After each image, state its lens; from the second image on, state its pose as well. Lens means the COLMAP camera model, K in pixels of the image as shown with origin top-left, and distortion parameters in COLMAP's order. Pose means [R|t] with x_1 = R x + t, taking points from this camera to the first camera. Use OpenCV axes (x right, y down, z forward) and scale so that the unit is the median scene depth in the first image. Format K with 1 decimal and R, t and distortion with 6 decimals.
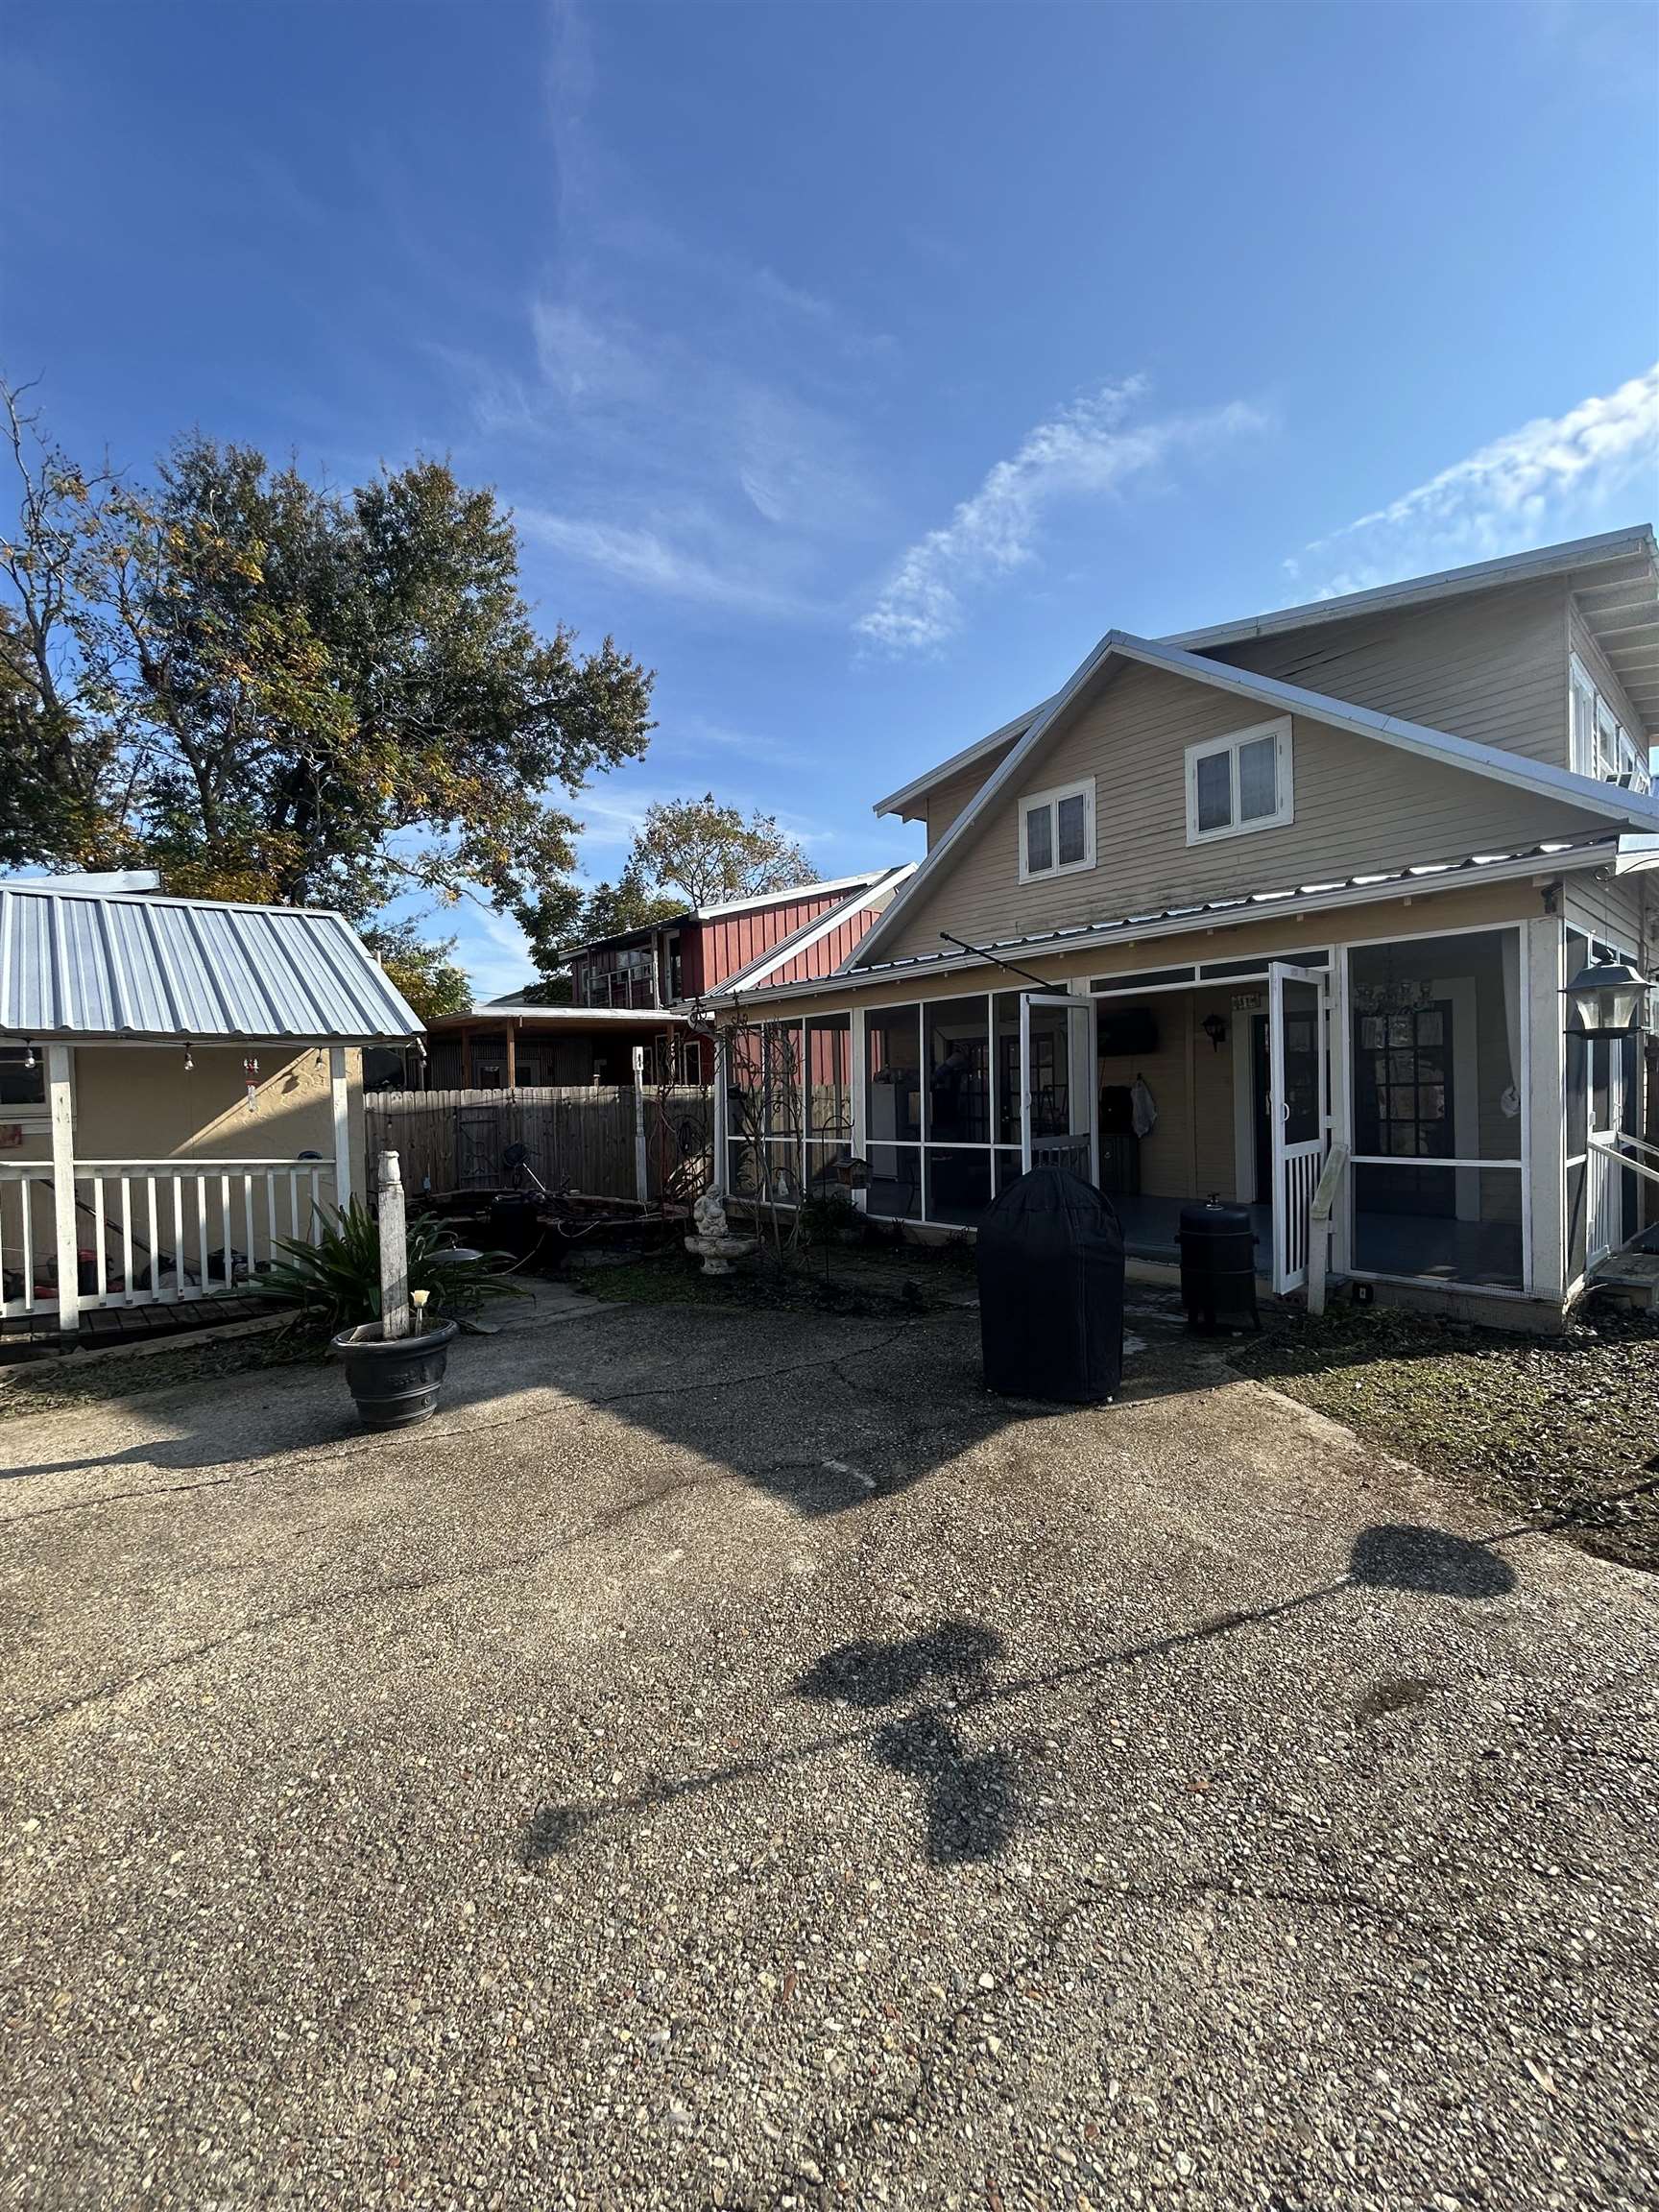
lens RADIAL K [[893.8, 0, 830.9], [0, 893.8, 1107.3], [0, 0, 1]] dist [-0.001037, 0.001486]
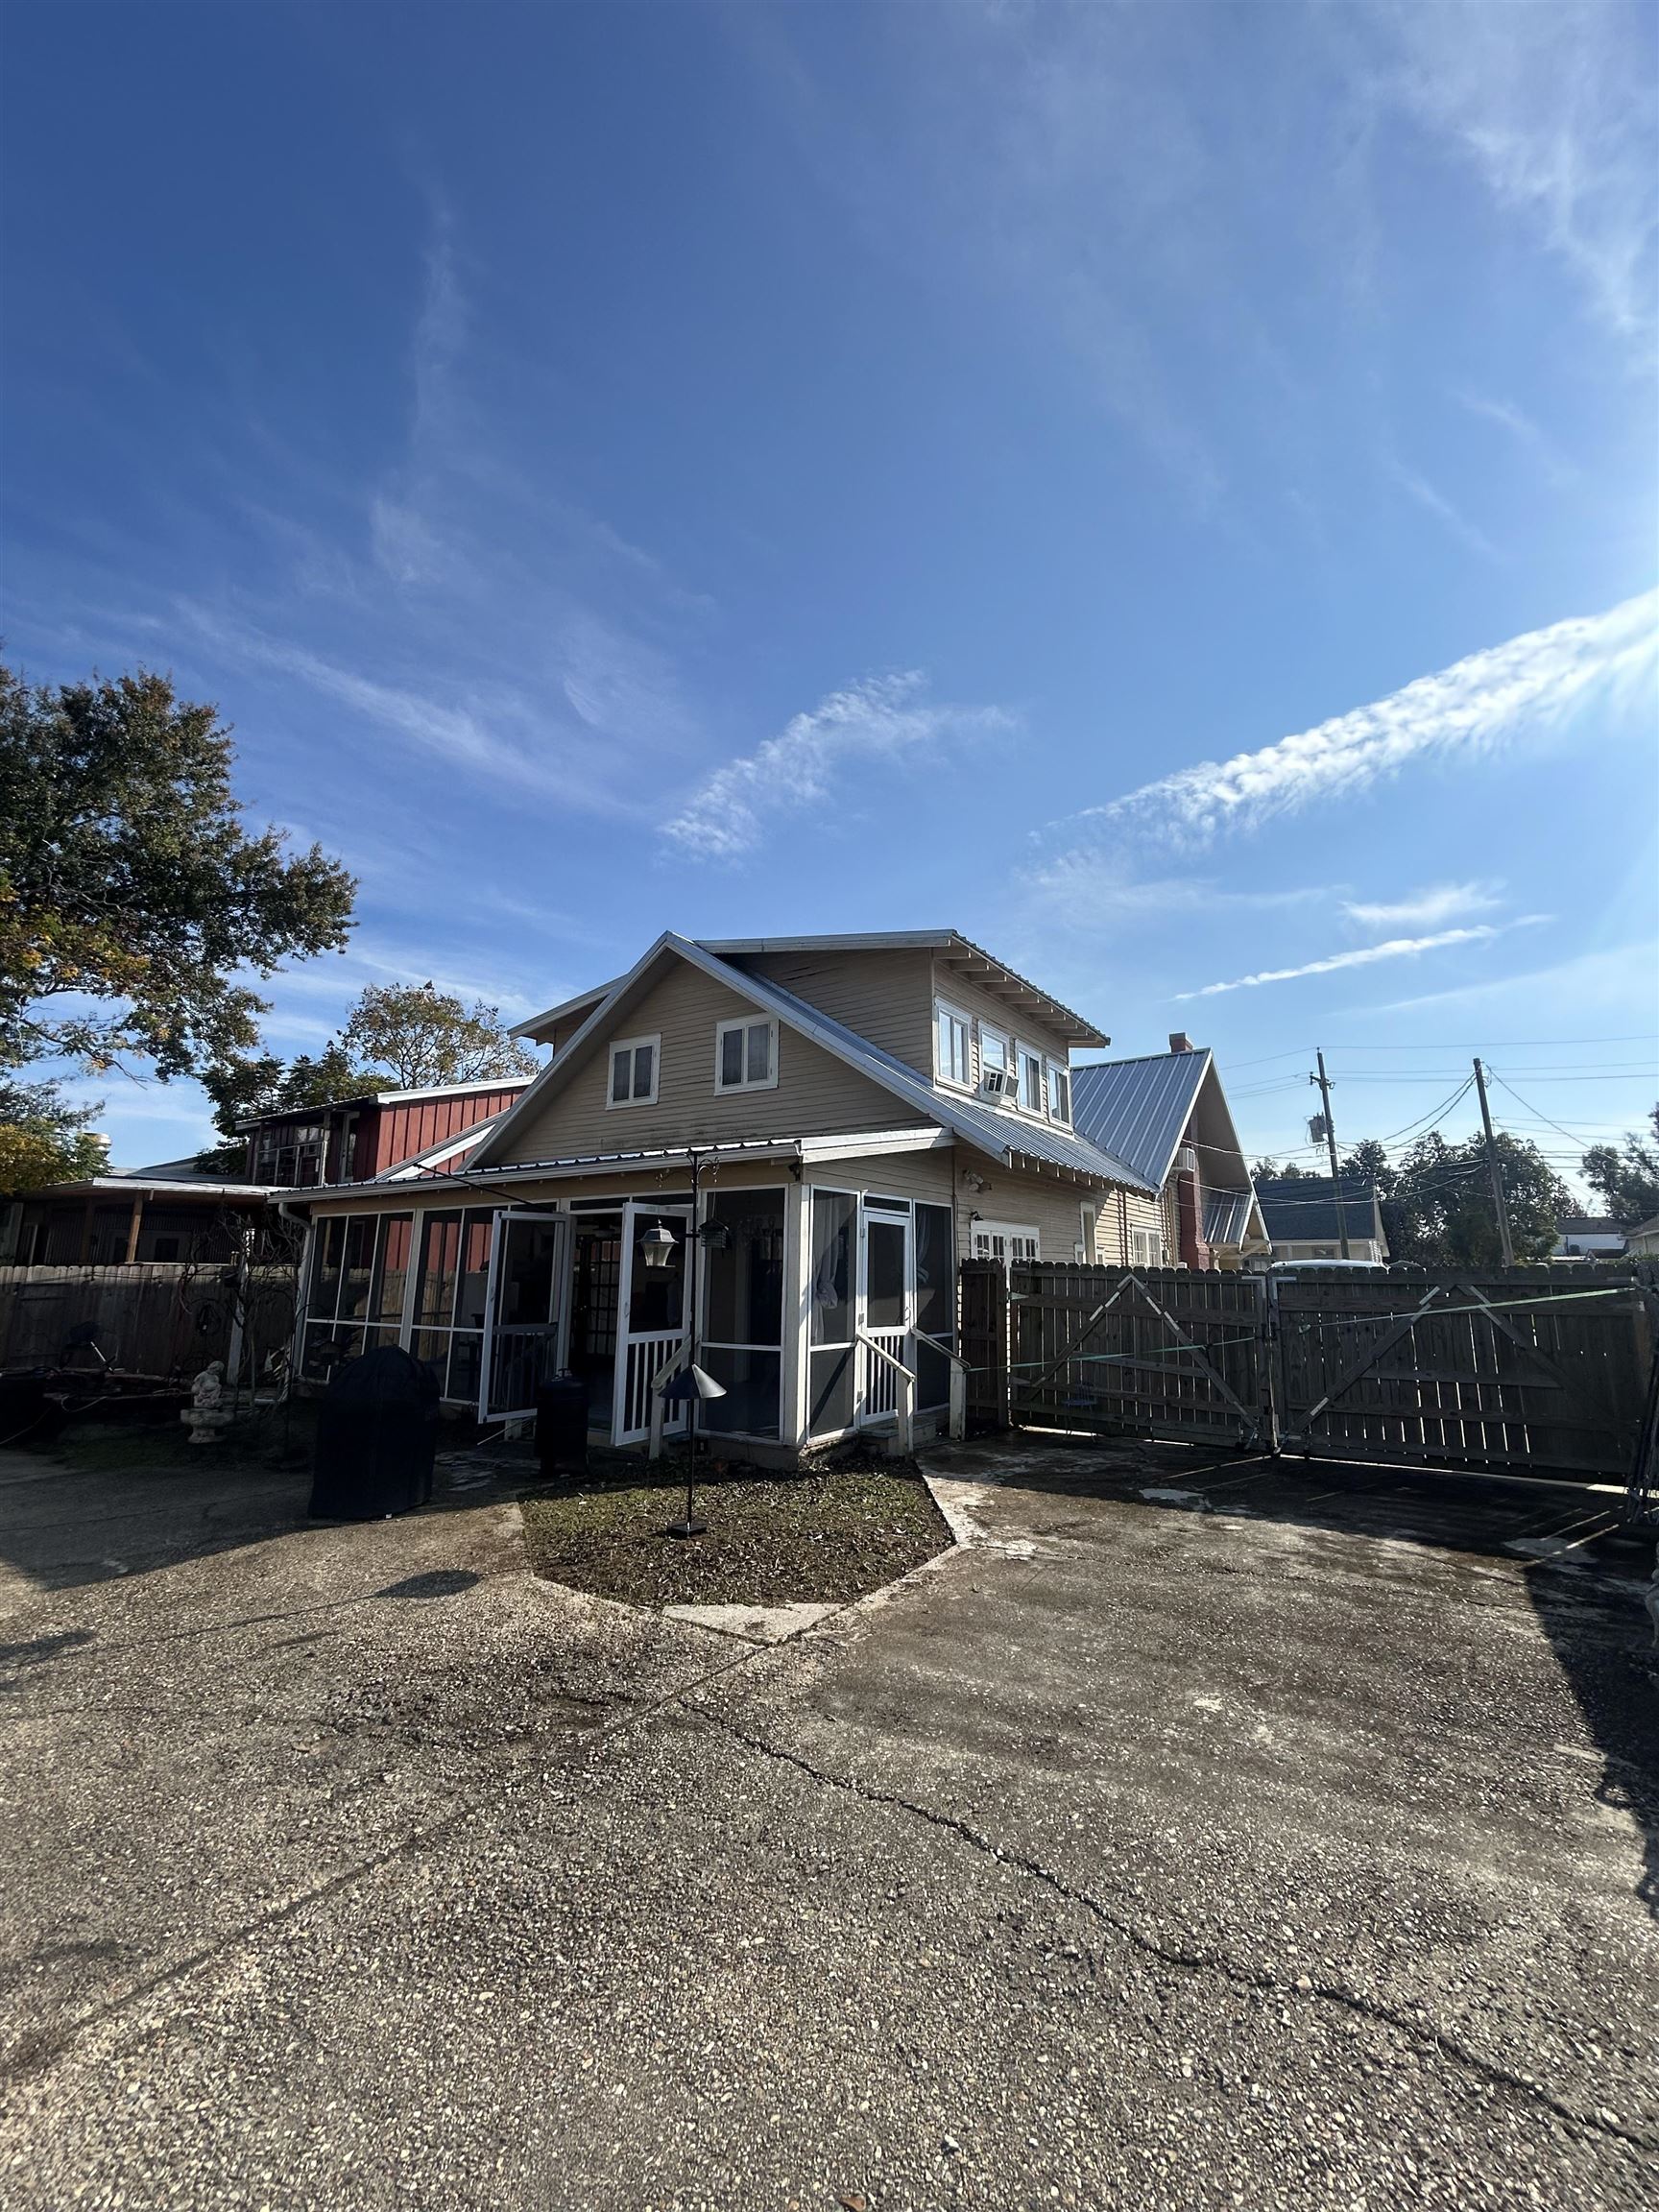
lens RADIAL K [[893.8, 0, 830.9], [0, 893.8, 1107.3], [0, 0, 1]] dist [-0.001037, 0.001486]
pose [[0.968002, 0.076235, 0.239083, 0.366653], [-0.026365, 0.978361, -0.205219, -0.020091], [-0.249554, 0.192349, 0.949065, -0.385848]]
